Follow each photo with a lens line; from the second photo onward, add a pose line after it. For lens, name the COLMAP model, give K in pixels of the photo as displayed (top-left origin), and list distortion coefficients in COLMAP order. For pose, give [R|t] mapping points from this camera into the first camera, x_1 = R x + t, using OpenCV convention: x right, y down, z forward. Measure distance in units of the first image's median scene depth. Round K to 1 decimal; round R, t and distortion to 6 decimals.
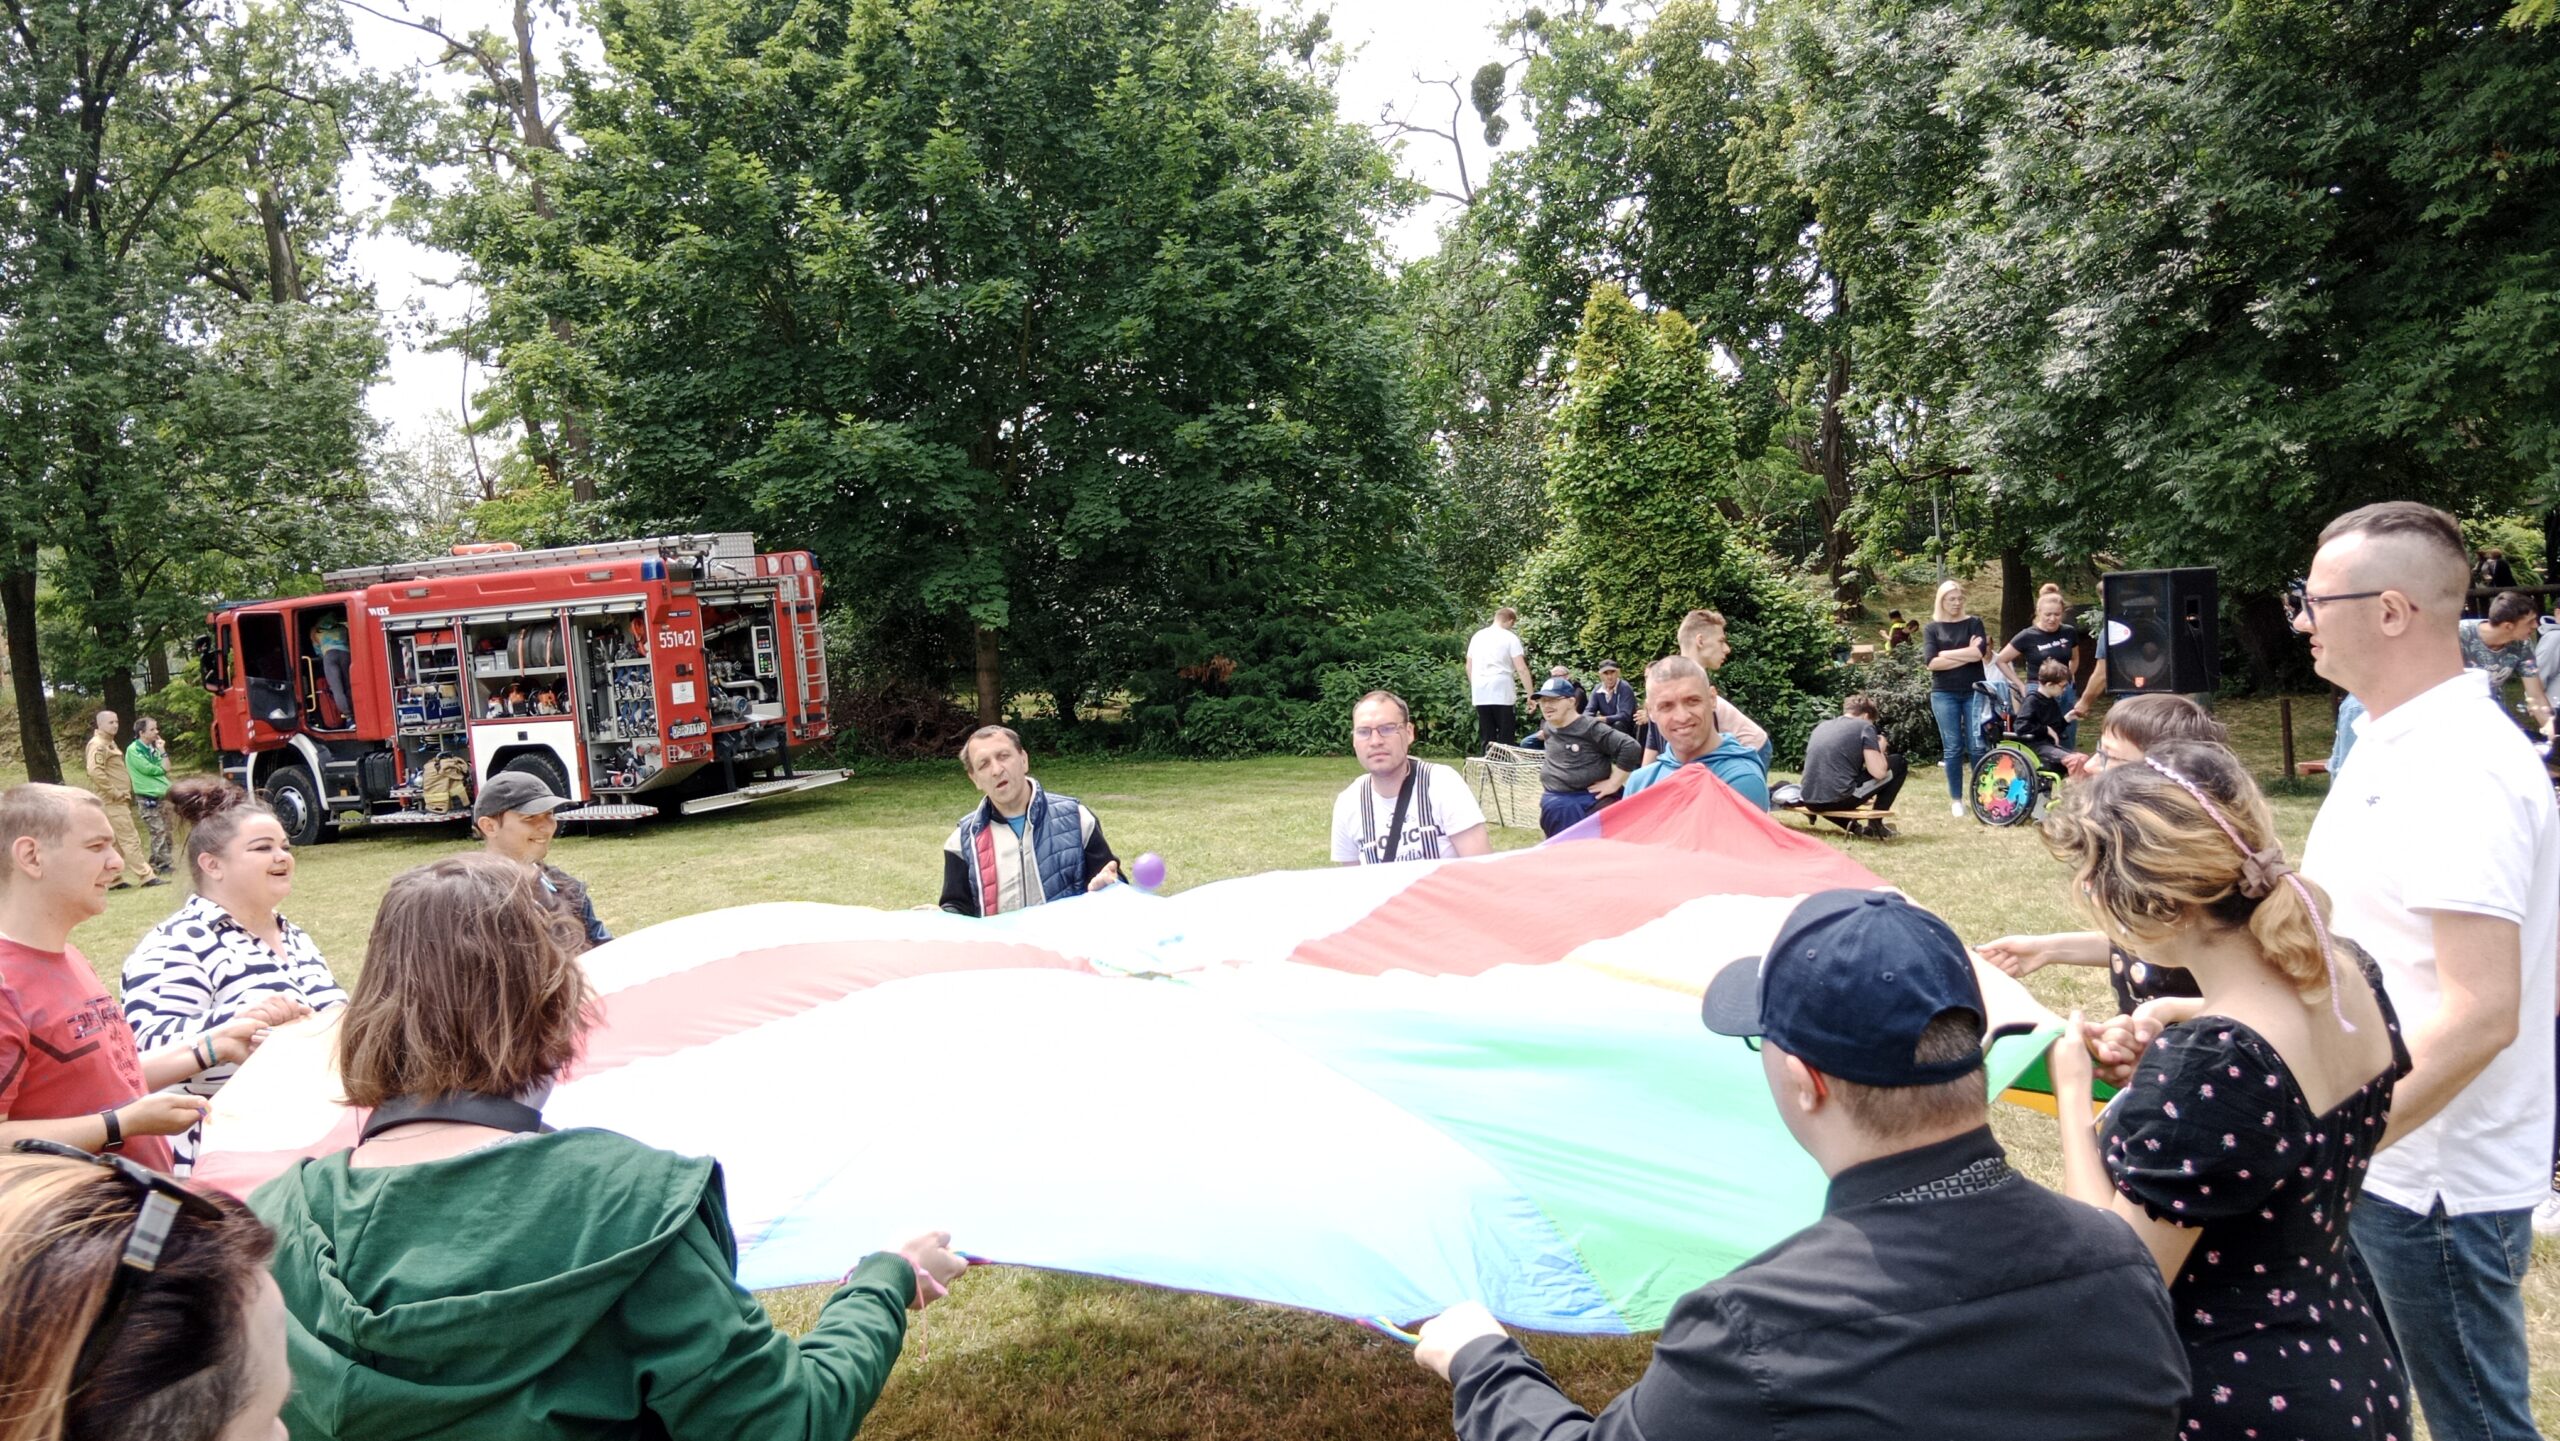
lens RADIAL K [[1959.3, 0, 1280.0], [0, 1959.3, 720.5], [0, 0, 1]] dist [0.113407, -0.191569]
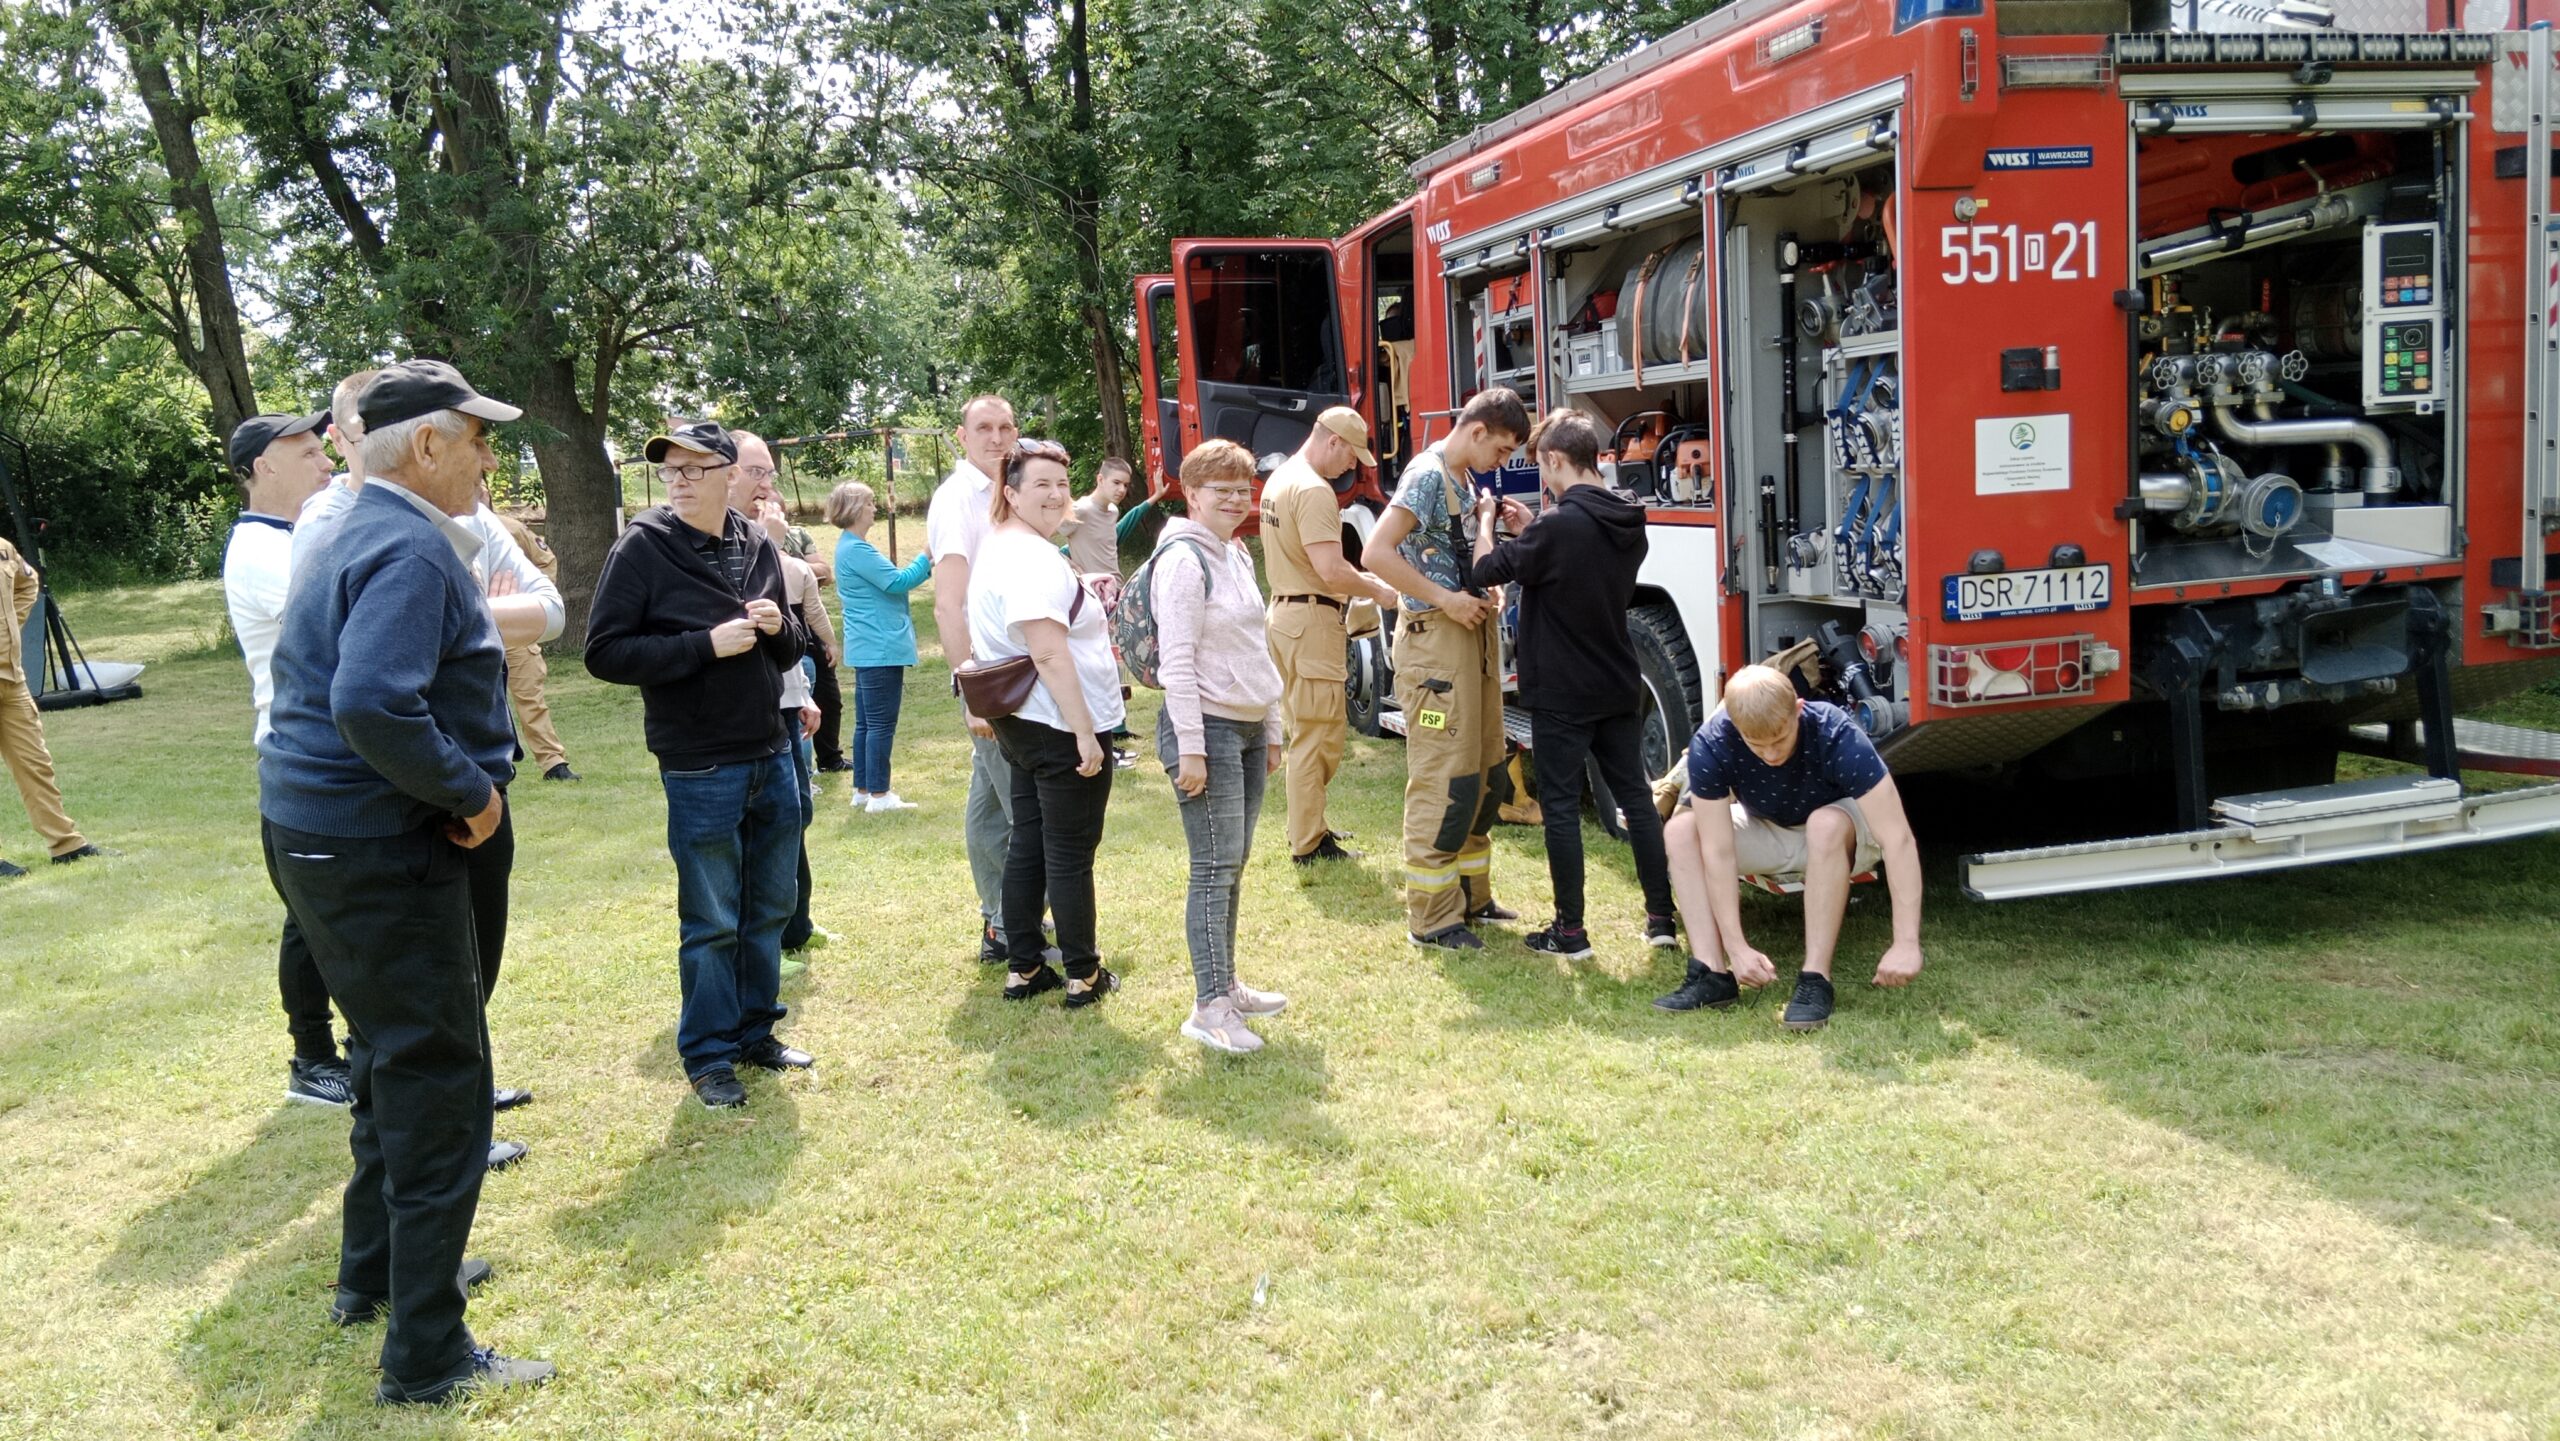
lens RADIAL K [[1959.3, 0, 1280.0], [0, 1959.3, 720.5], [0, 0, 1]] dist [0.113407, -0.191569]
pose [[0.657446, 0.144226, -0.739570, -0.155263], [-0.051080, 0.987784, 0.147222, -0.012558], [0.751768, -0.059013, 0.656782, 0.715591]]
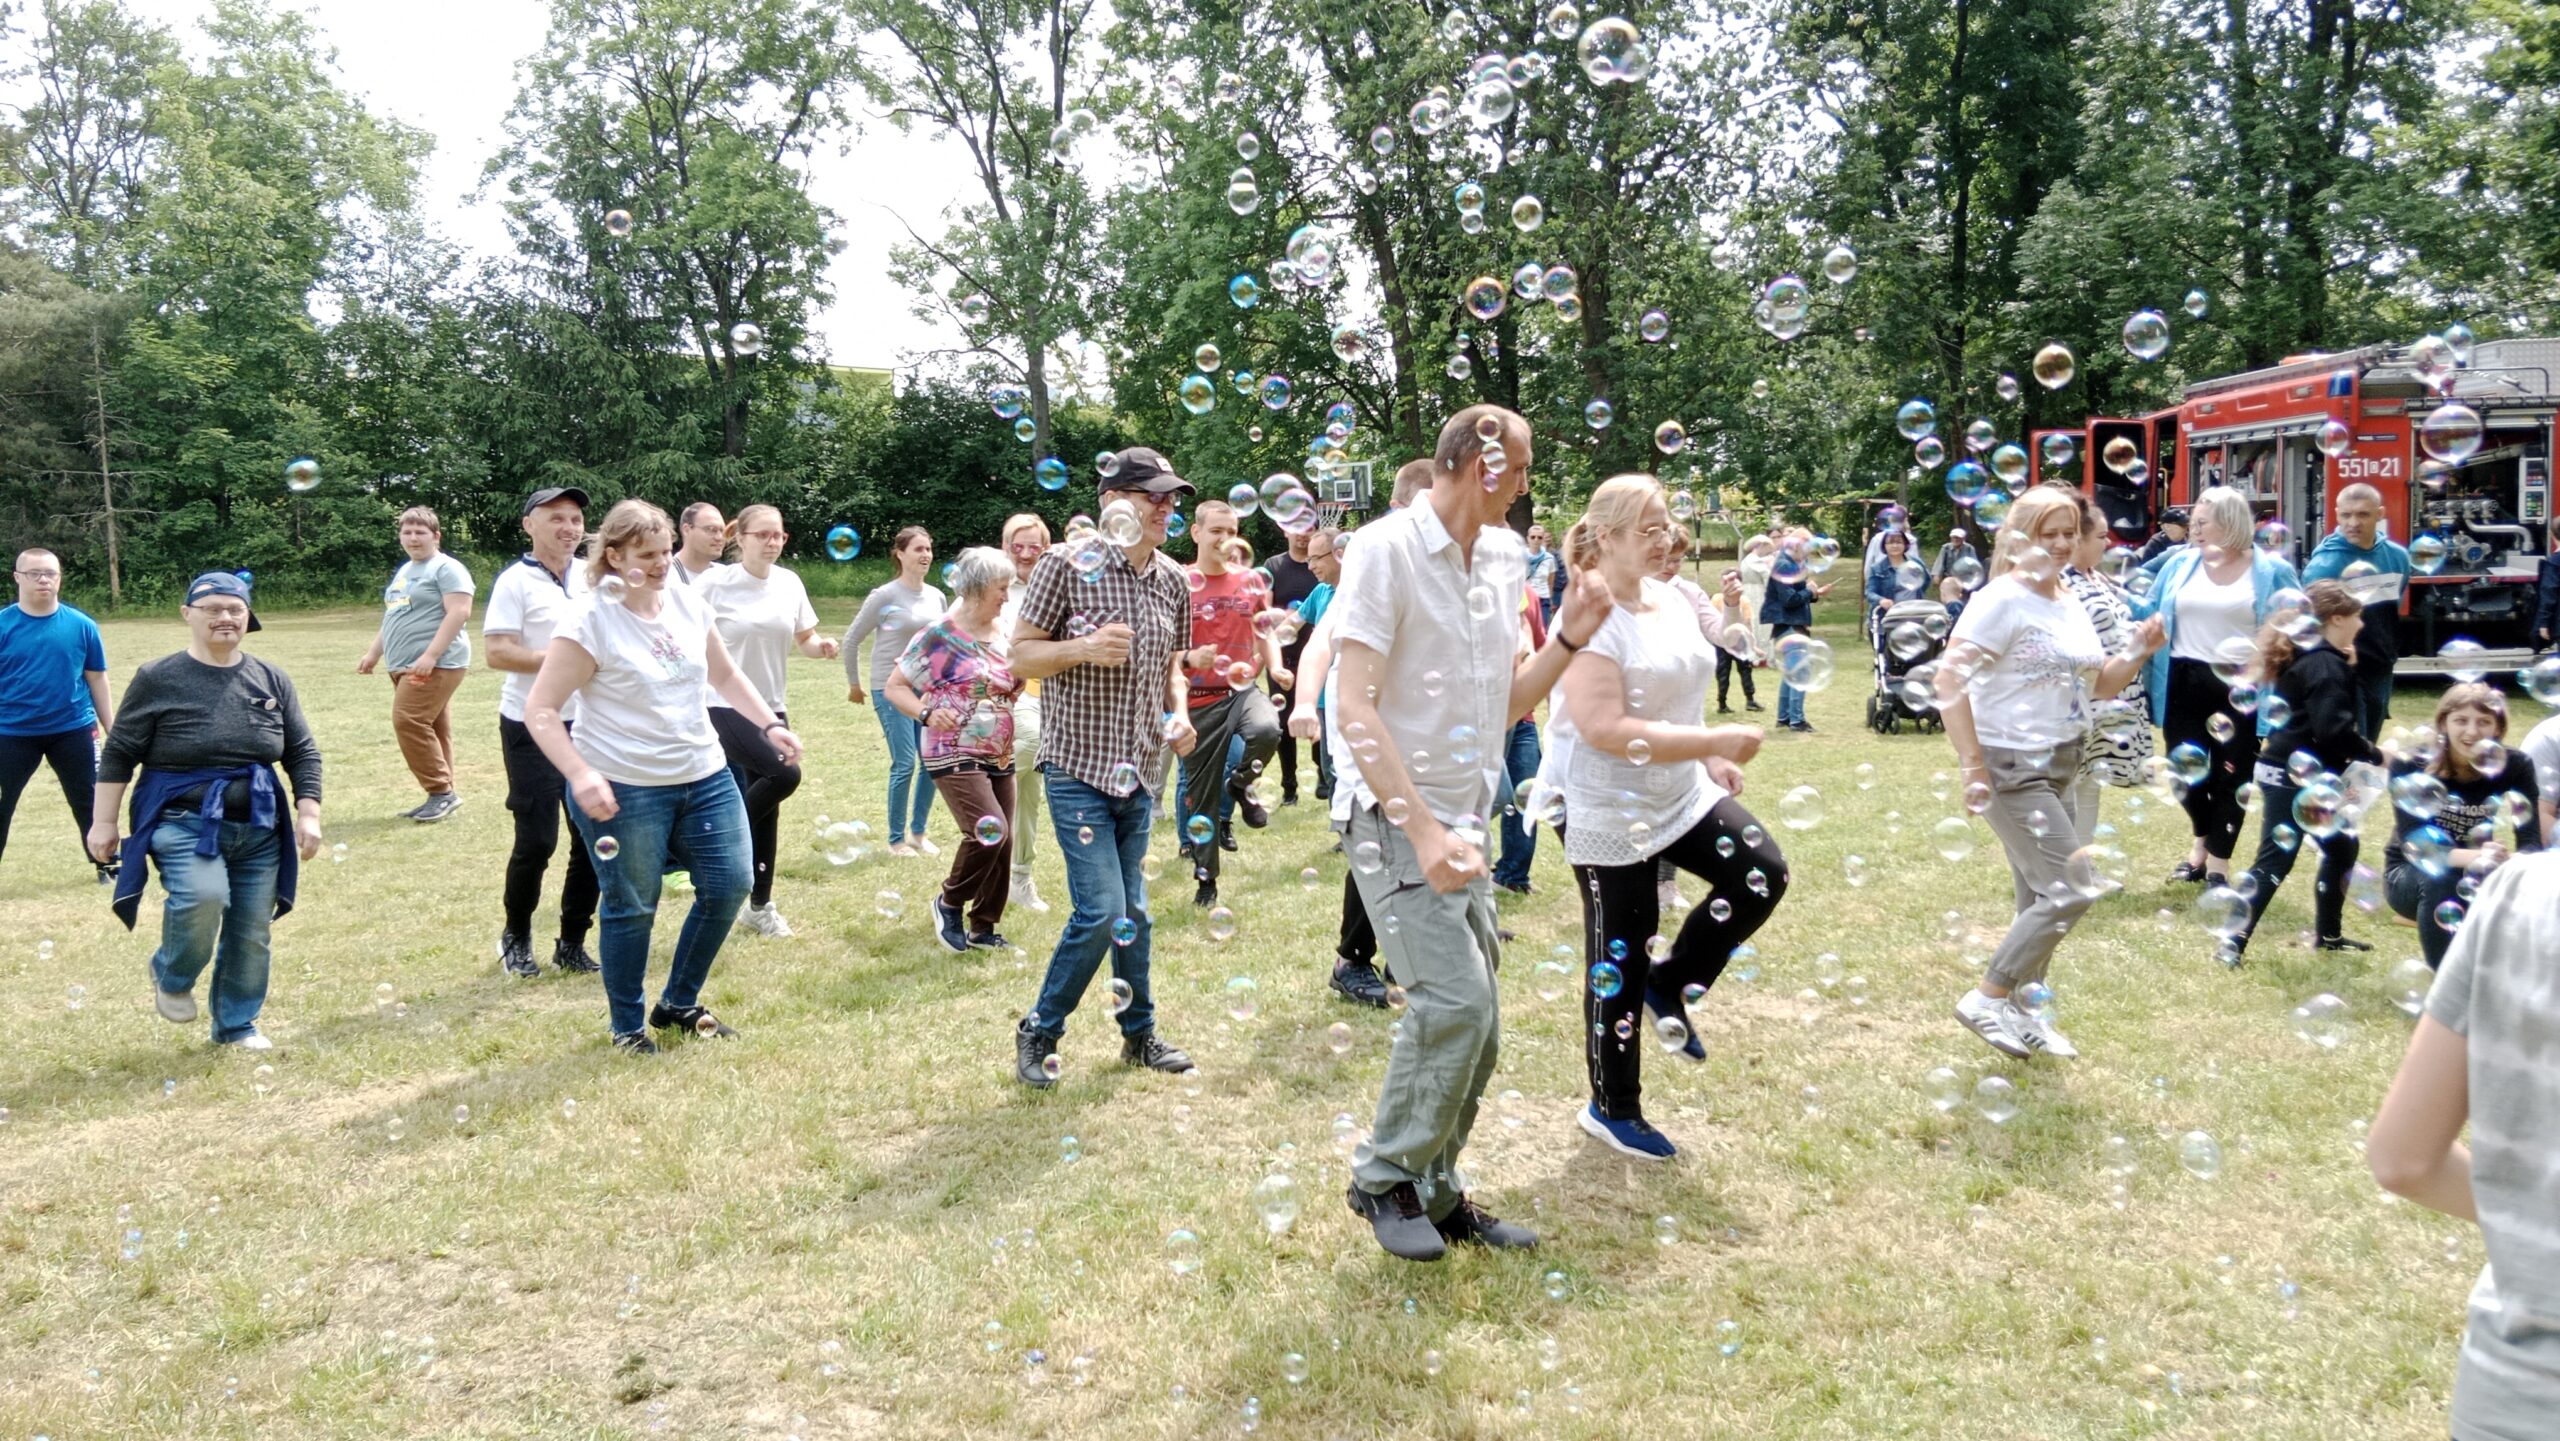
lens RADIAL K [[1959.3, 0, 1280.0], [0, 1959.3, 720.5], [0, 0, 1]] dist [0.113407, -0.191569]
pose [[0.324177, 0.164026, -0.931668, 0.344683], [-0.075849, 0.986189, 0.147233, -0.023789], [0.942951, 0.022937, 0.332141, 0.269267]]
